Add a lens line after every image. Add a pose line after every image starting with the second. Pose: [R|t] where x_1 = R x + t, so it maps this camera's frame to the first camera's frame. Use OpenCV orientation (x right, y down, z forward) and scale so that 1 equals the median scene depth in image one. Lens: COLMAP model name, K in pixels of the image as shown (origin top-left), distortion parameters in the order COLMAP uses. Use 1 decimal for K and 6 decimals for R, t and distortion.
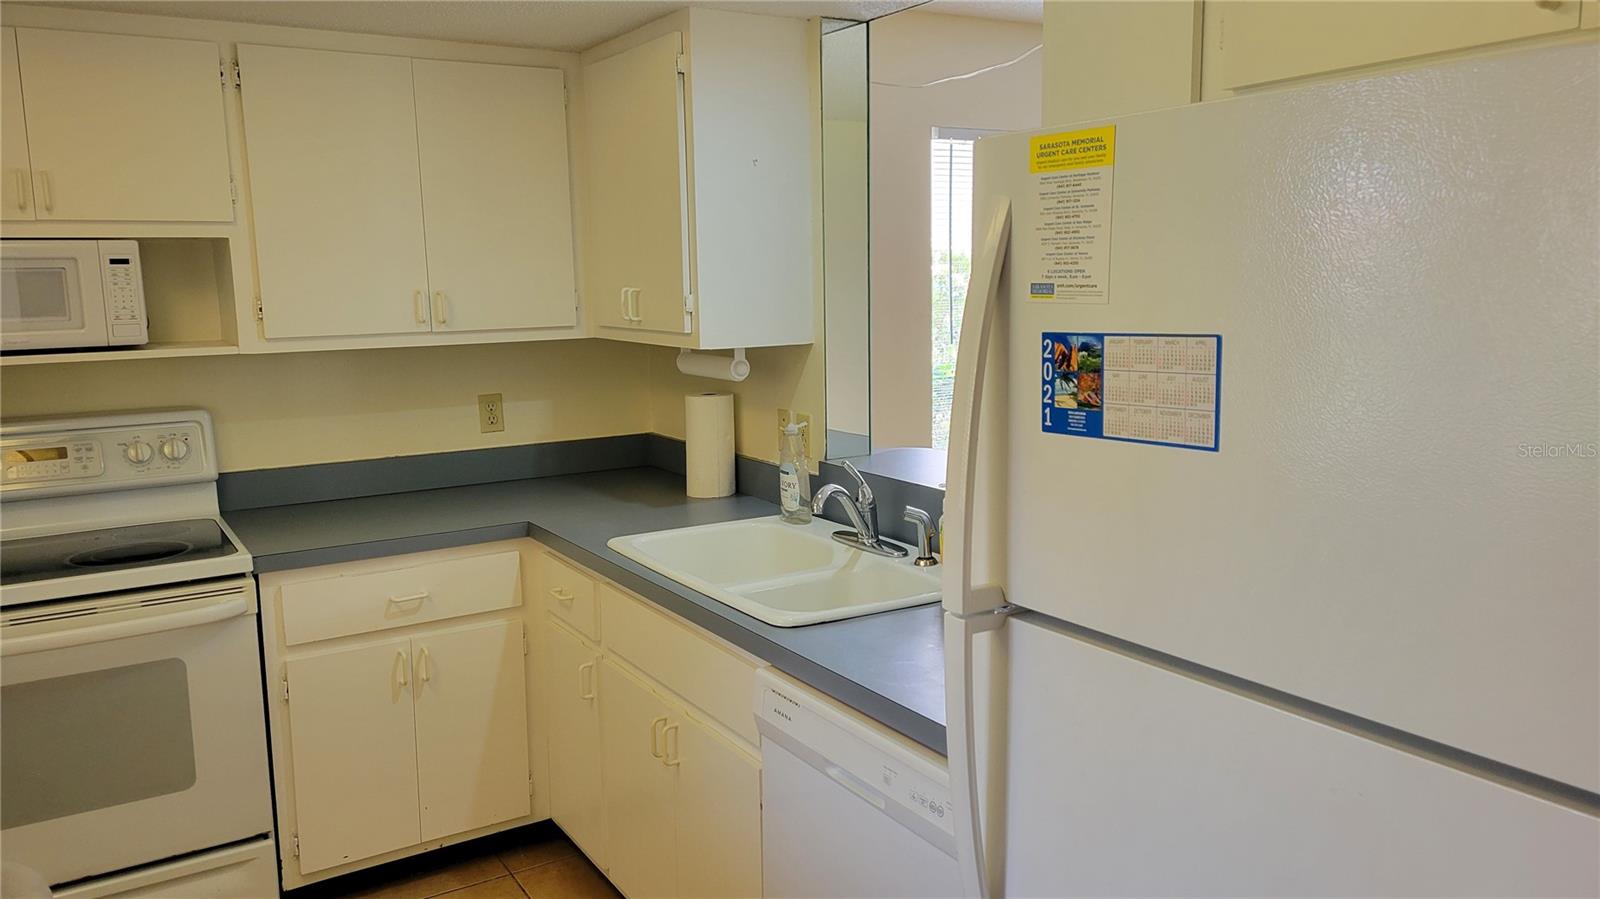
lens RADIAL K [[1194.0, 0, 800.0], [0, 1194.0, 449.5], [0, 0, 1]] dist [0.034301, -0.034259]
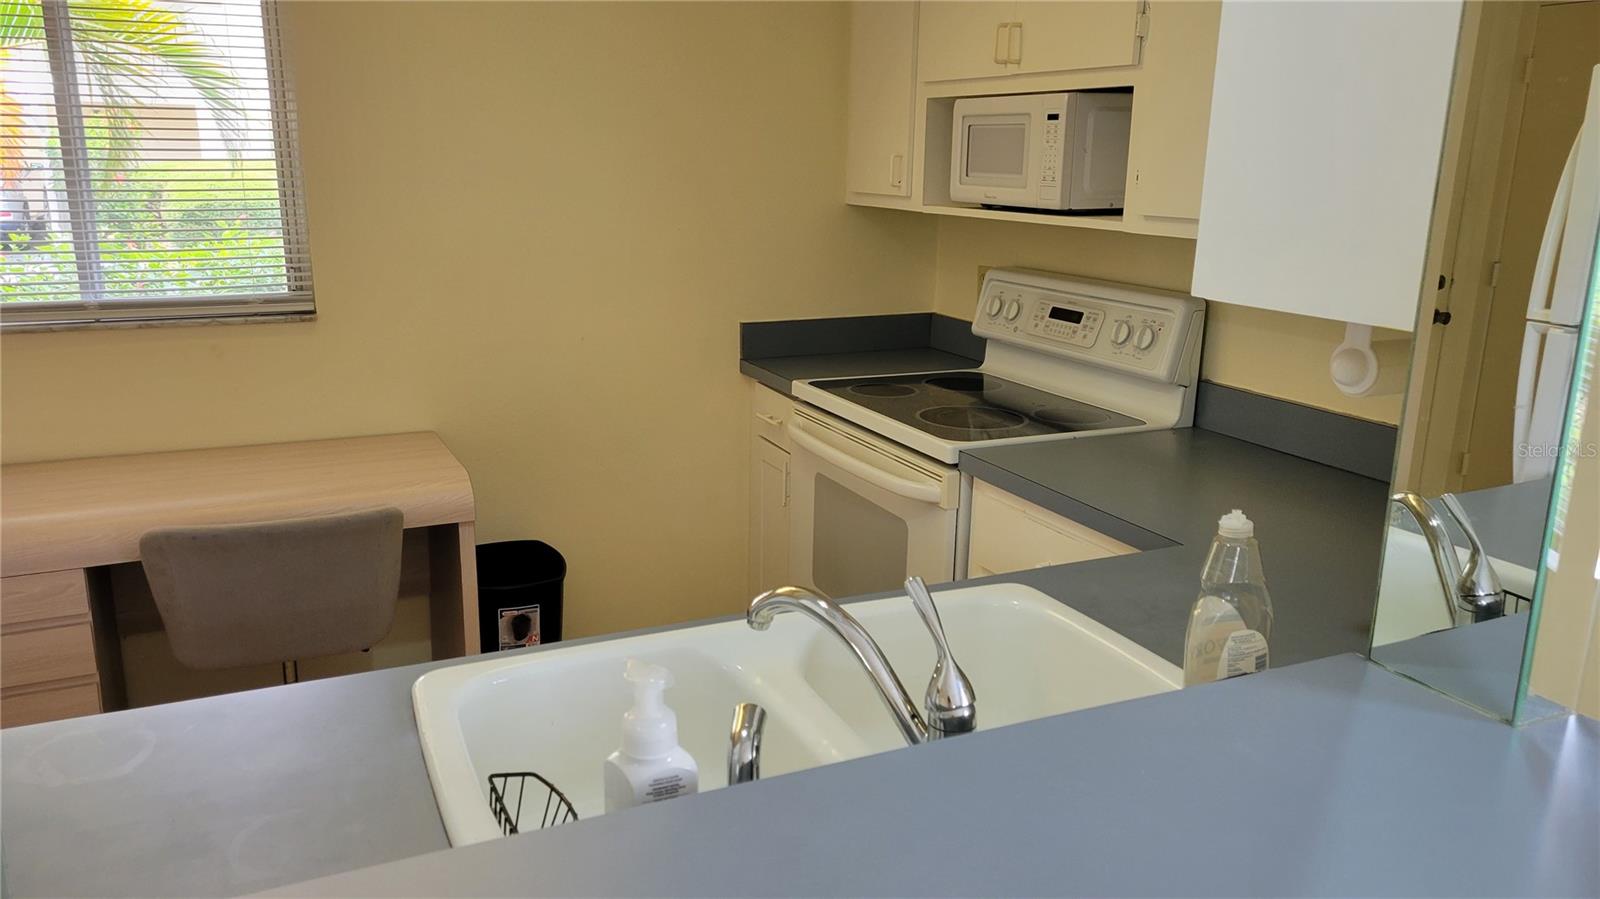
lens RADIAL K [[1194.0, 0, 800.0], [0, 1194.0, 449.5], [0, 0, 1]] dist [0.034301, -0.034259]
pose [[-0.125620, 0.258957, -0.957685, 0.409805], [-0.162724, 0.946880, 0.277380, -0.137275], [0.978642, 0.190683, -0.076809, 0.923647]]
